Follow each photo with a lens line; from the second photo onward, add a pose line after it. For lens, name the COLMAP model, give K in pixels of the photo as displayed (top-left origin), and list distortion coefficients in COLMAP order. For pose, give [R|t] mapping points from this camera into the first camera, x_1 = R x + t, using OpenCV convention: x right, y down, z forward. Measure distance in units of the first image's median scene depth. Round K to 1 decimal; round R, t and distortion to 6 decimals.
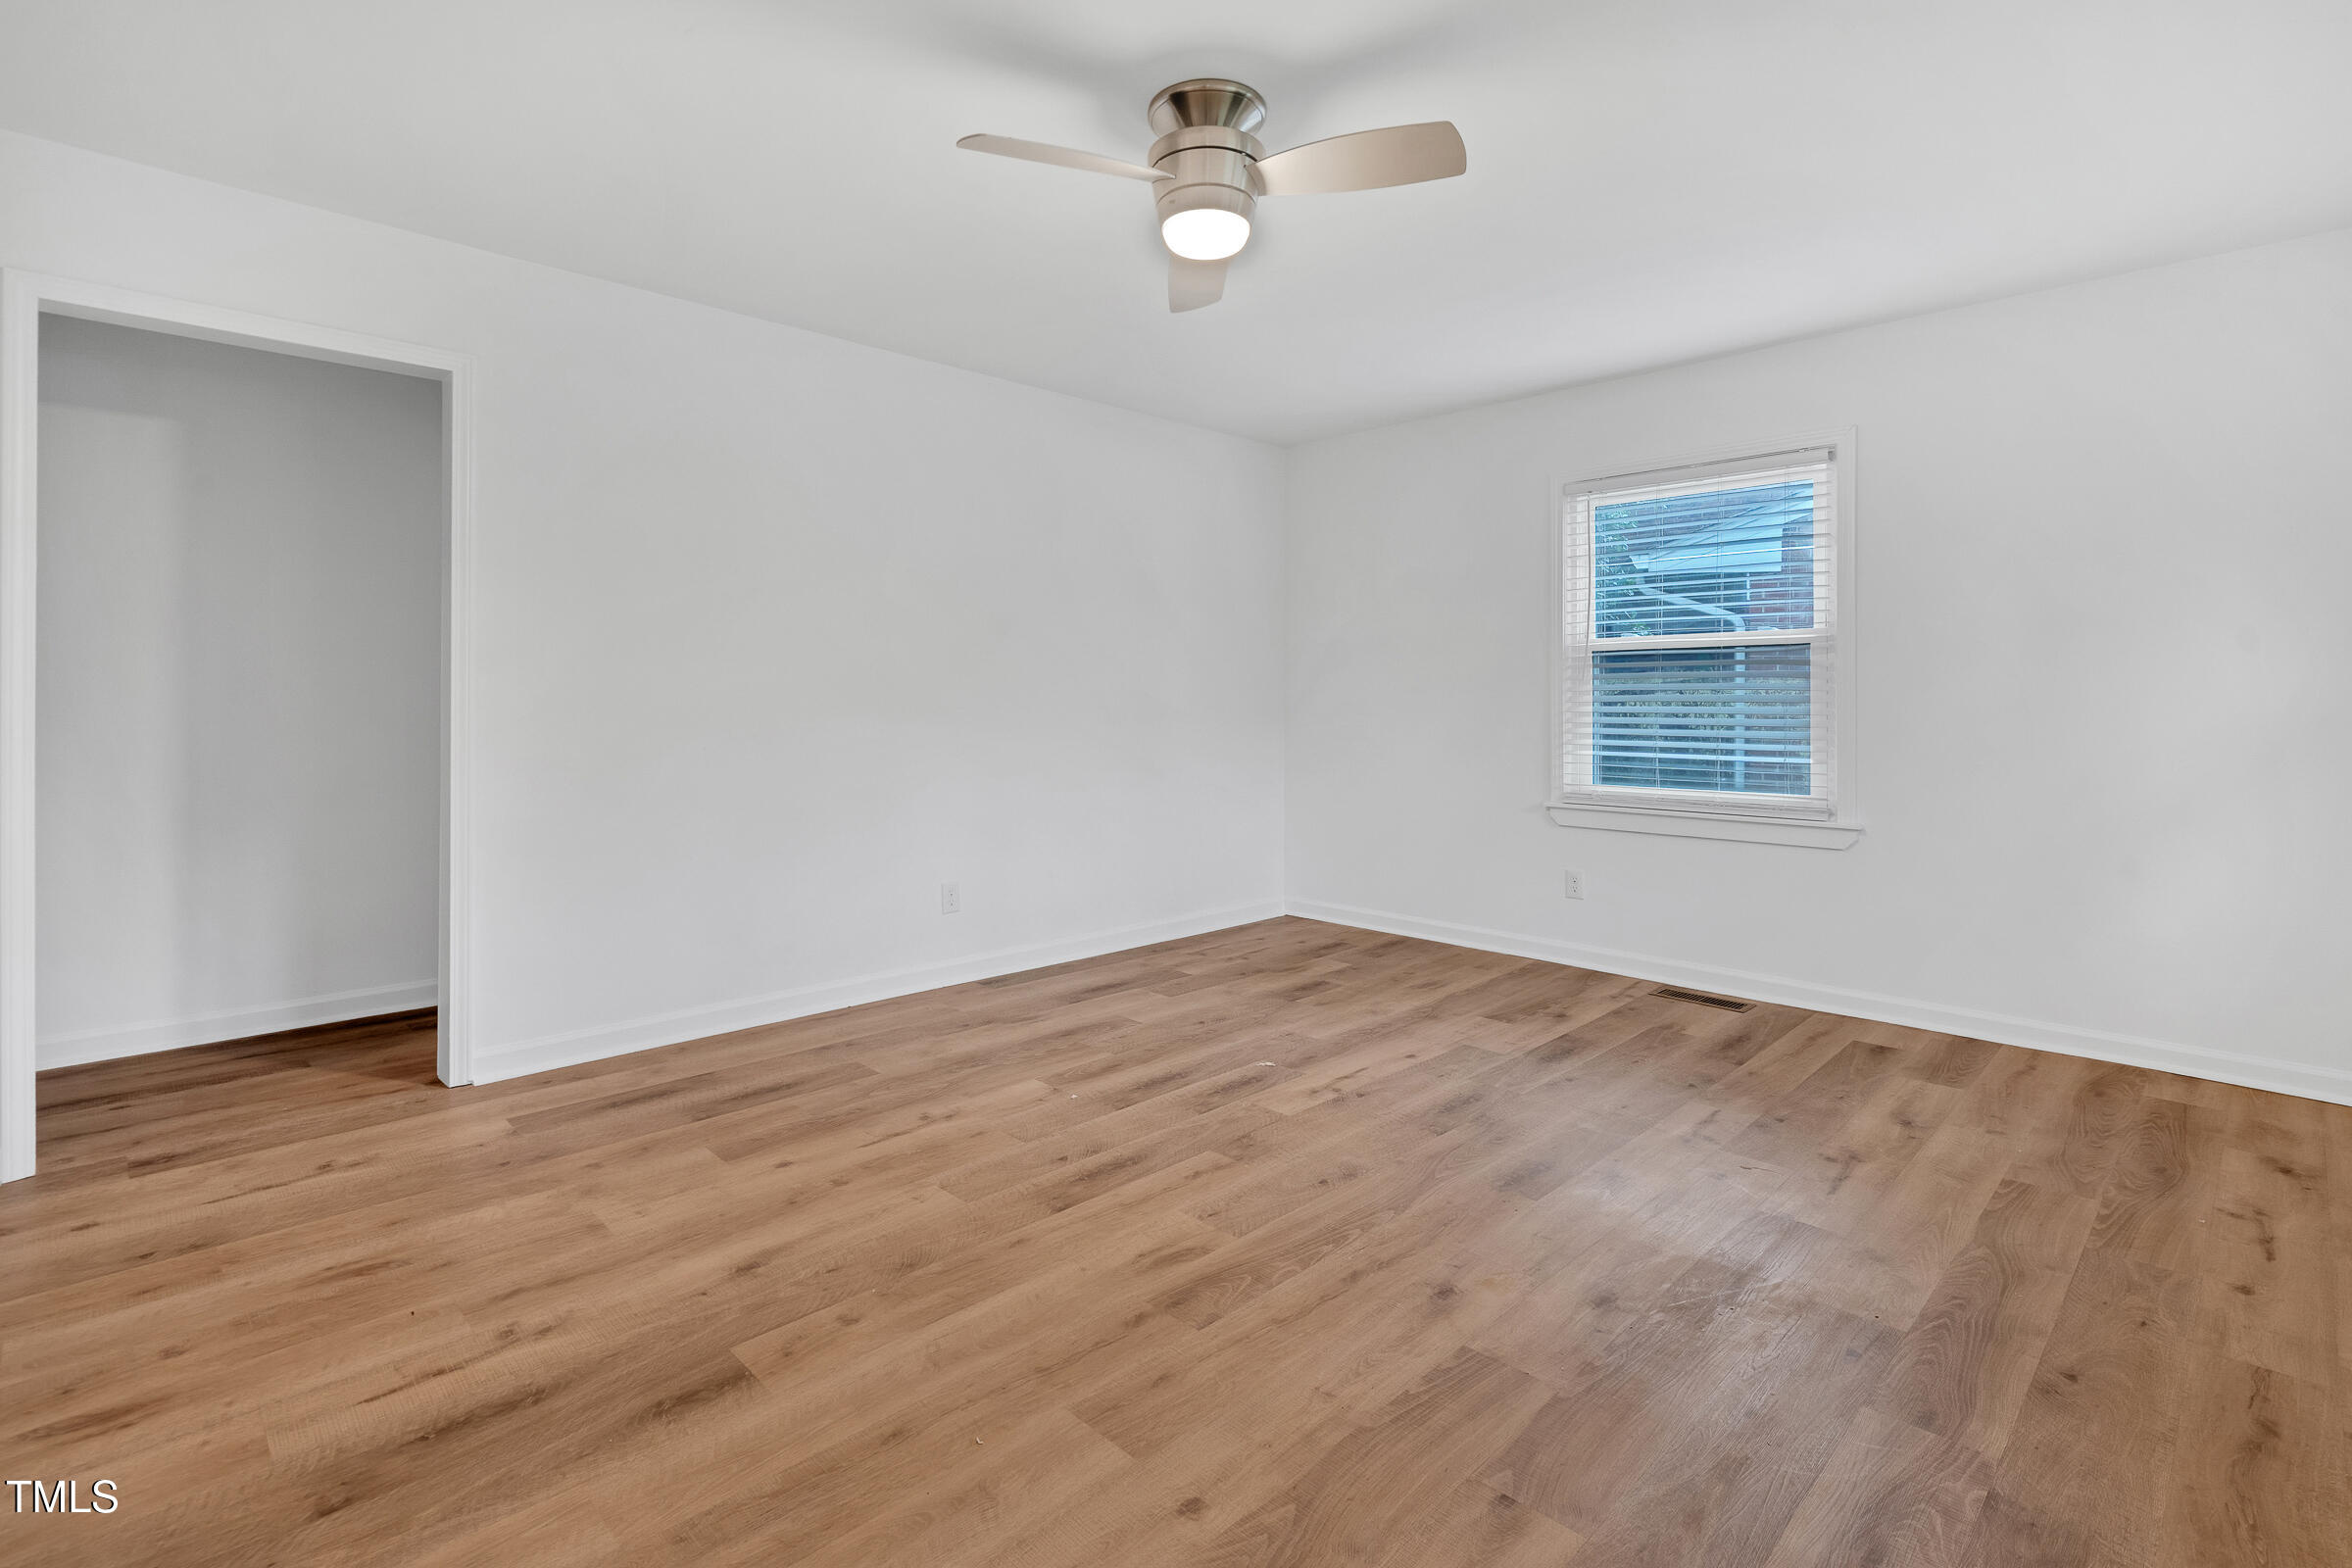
lens RADIAL K [[1108.6, 0, 1144.0], [0, 1108.6, 738.5], [0, 0, 1]] dist [-0.002543, 0.000508]
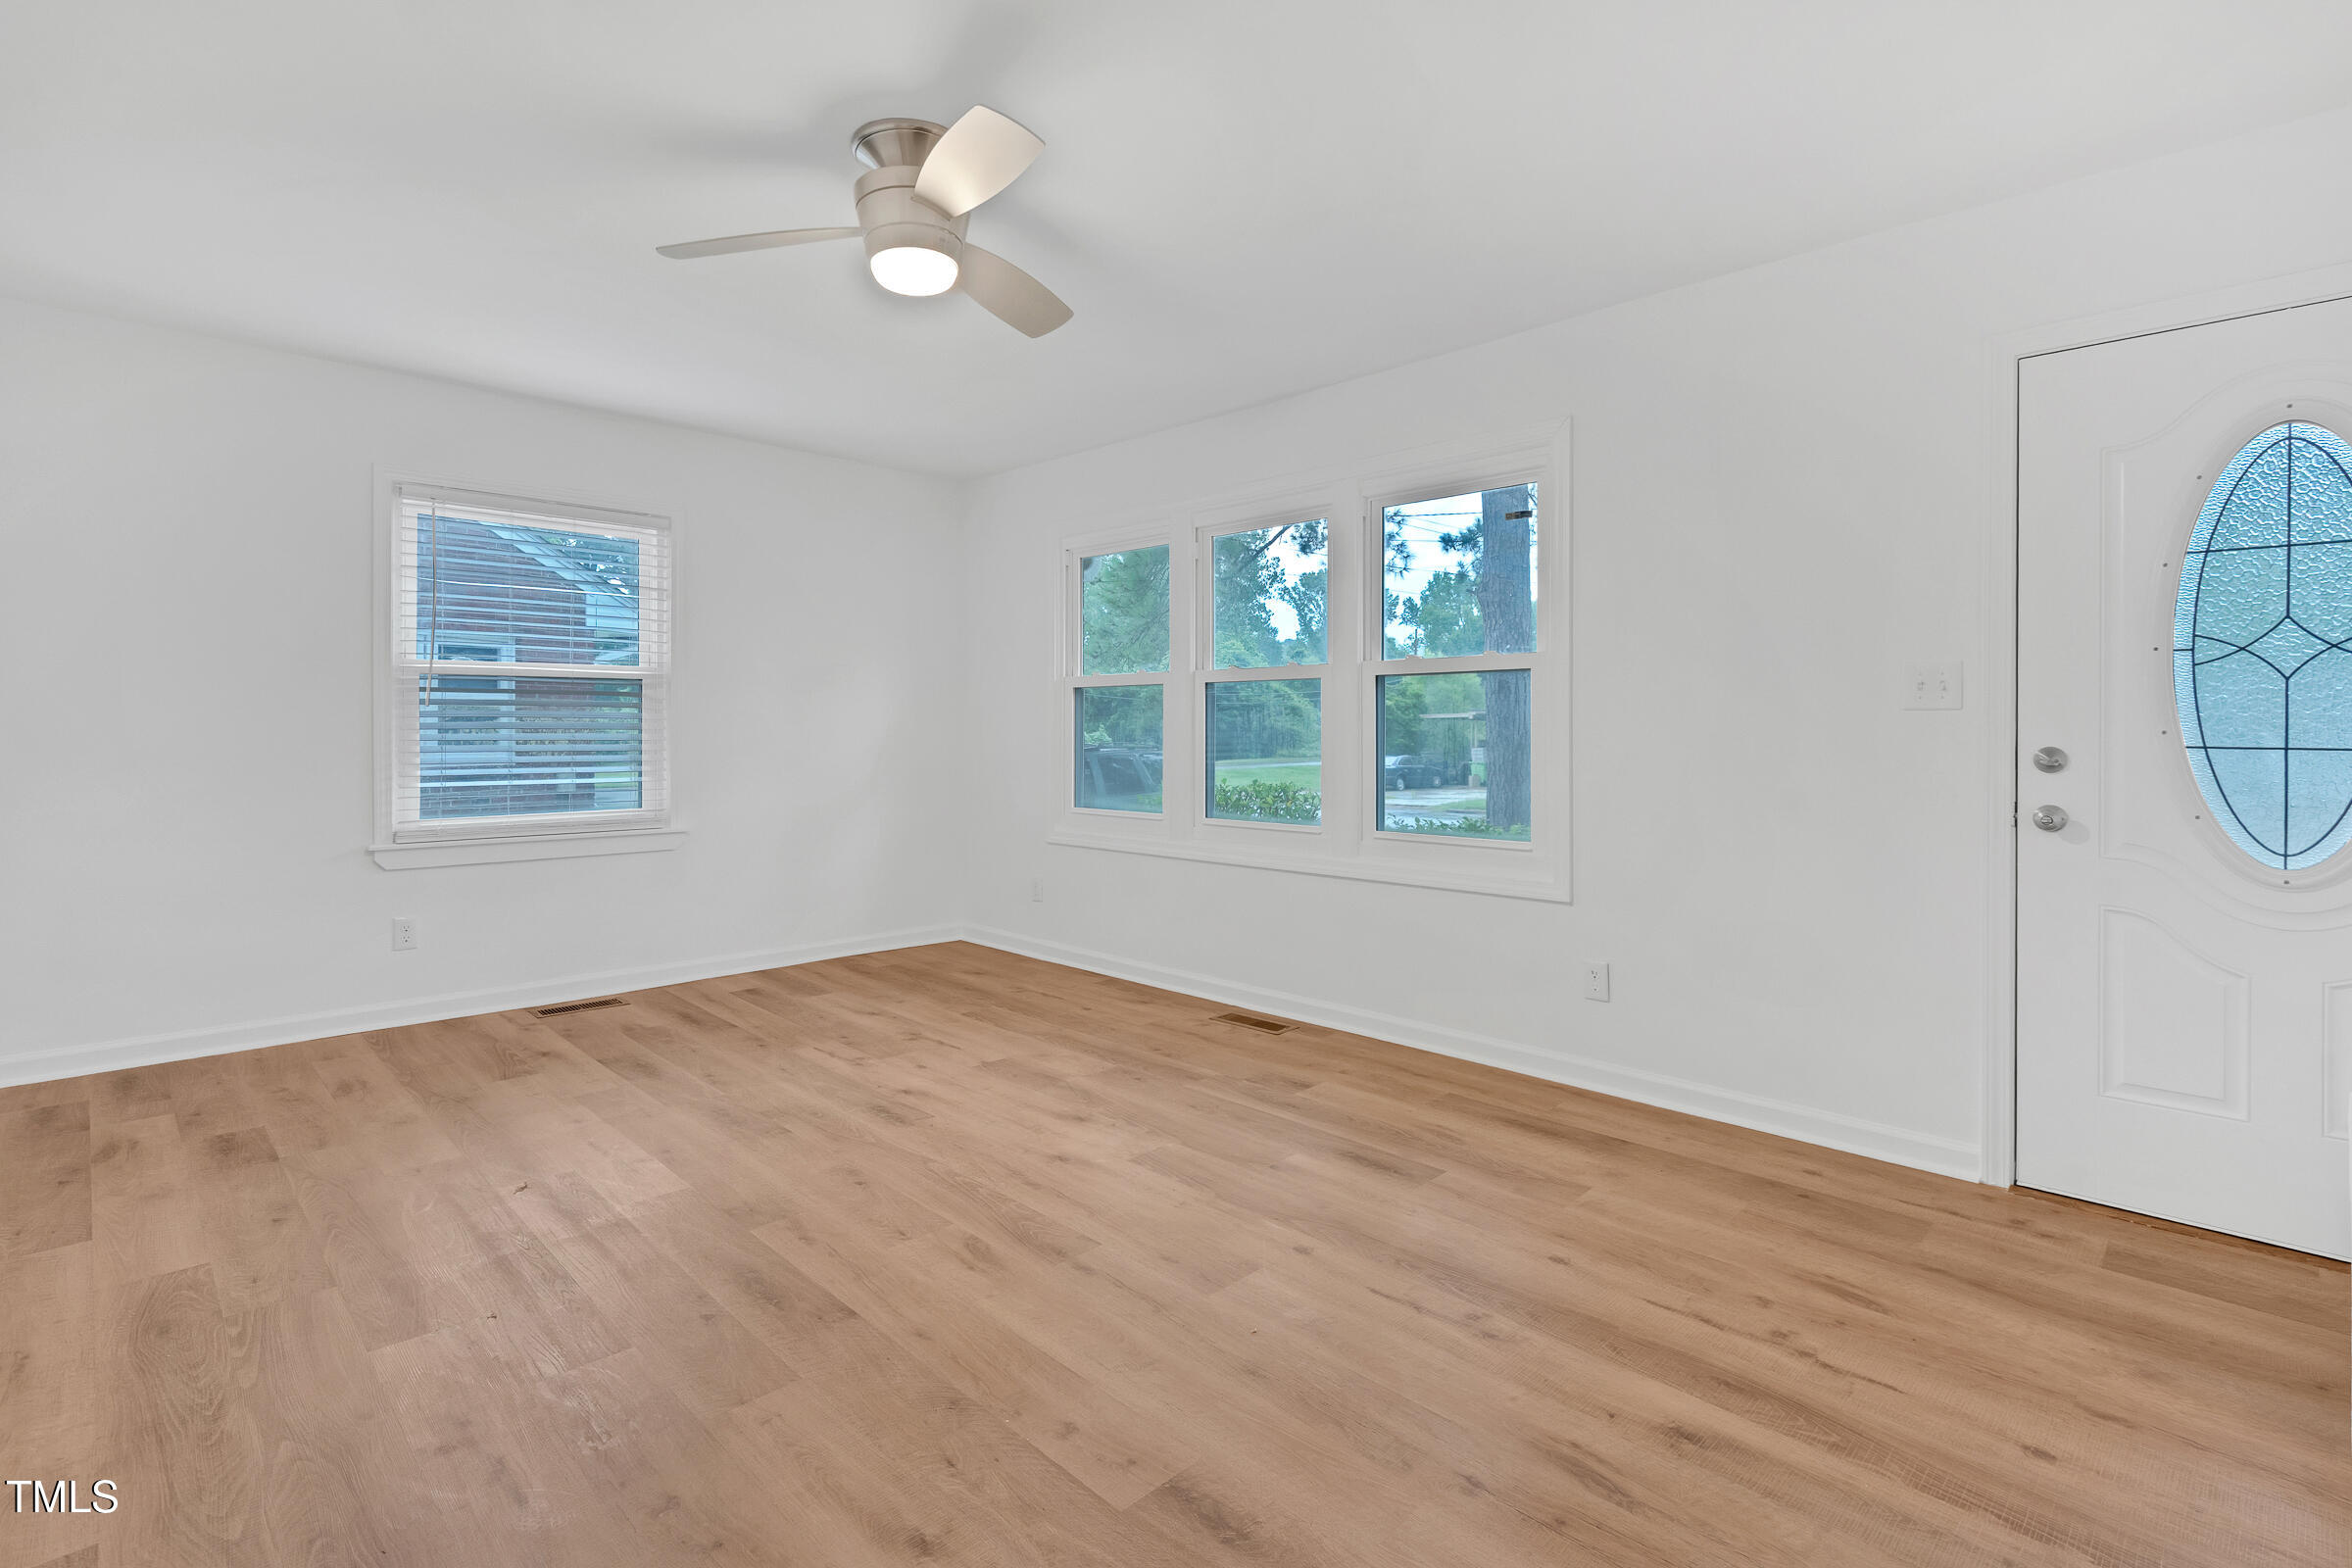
lens RADIAL K [[1108.6, 0, 1144.0], [0, 1108.6, 738.5], [0, 0, 1]] dist [-0.002543, 0.000508]
pose [[-0.014794, -0.007413, 0.999863, -0.718627], [0.031015, 0.999488, 0.007869, -0.018983], [-0.999409, 0.031127, -0.014556, 0.586287]]
